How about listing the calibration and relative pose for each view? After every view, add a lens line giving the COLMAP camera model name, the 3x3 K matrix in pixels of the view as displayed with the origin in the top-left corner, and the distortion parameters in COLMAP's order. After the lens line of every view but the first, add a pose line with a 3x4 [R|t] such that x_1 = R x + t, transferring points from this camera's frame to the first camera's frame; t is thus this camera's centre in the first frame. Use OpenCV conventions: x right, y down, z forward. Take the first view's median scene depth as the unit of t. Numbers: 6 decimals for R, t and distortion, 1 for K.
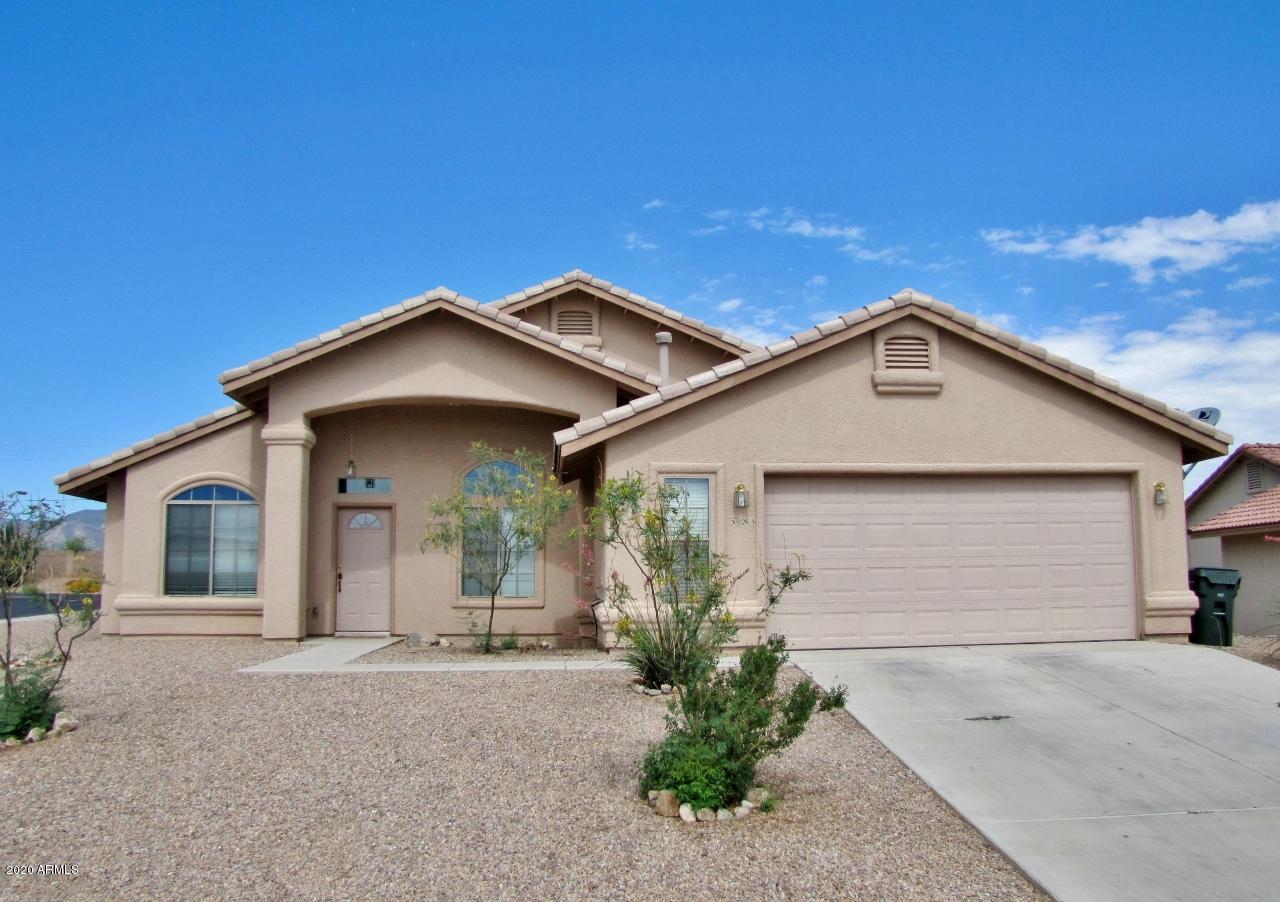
lens RADIAL K [[1034.8, 0, 617.6], [0, 1034.8, 447.0], [0, 0, 1]] dist [-0.163938, 0.005894]
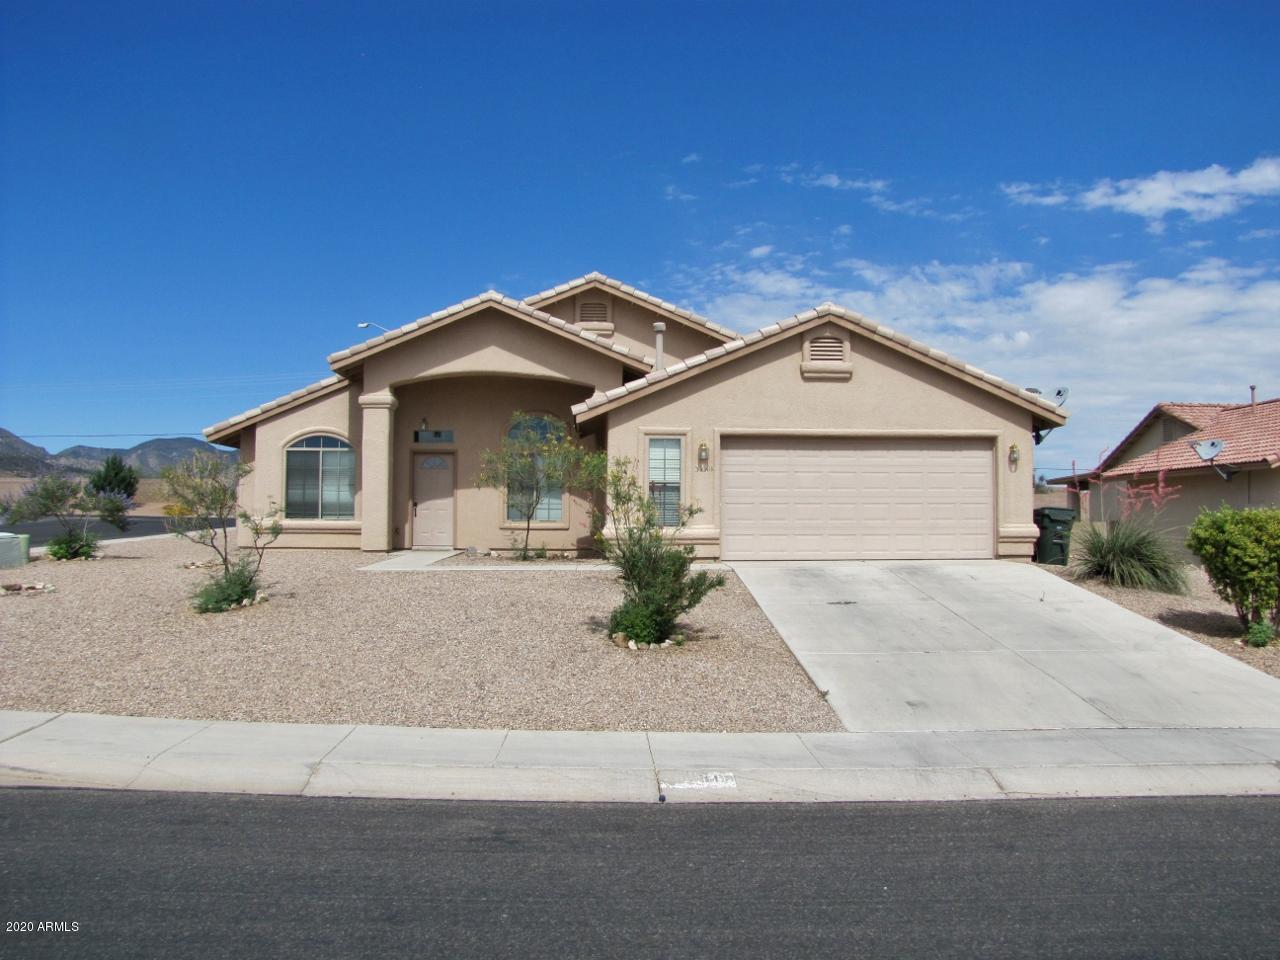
lens RADIAL K [[1034.4, 0, 639.5], [0, 1034.4, 447.5], [0, 0, 1]] dist [-0.278645, -0.003105]
pose [[0.999656, 0.007929, -0.025009, 0.056556], [-0.006148, 0.997494, 0.070487, -0.047601], [0.025505, -0.070309, 0.997199, -0.342084]]
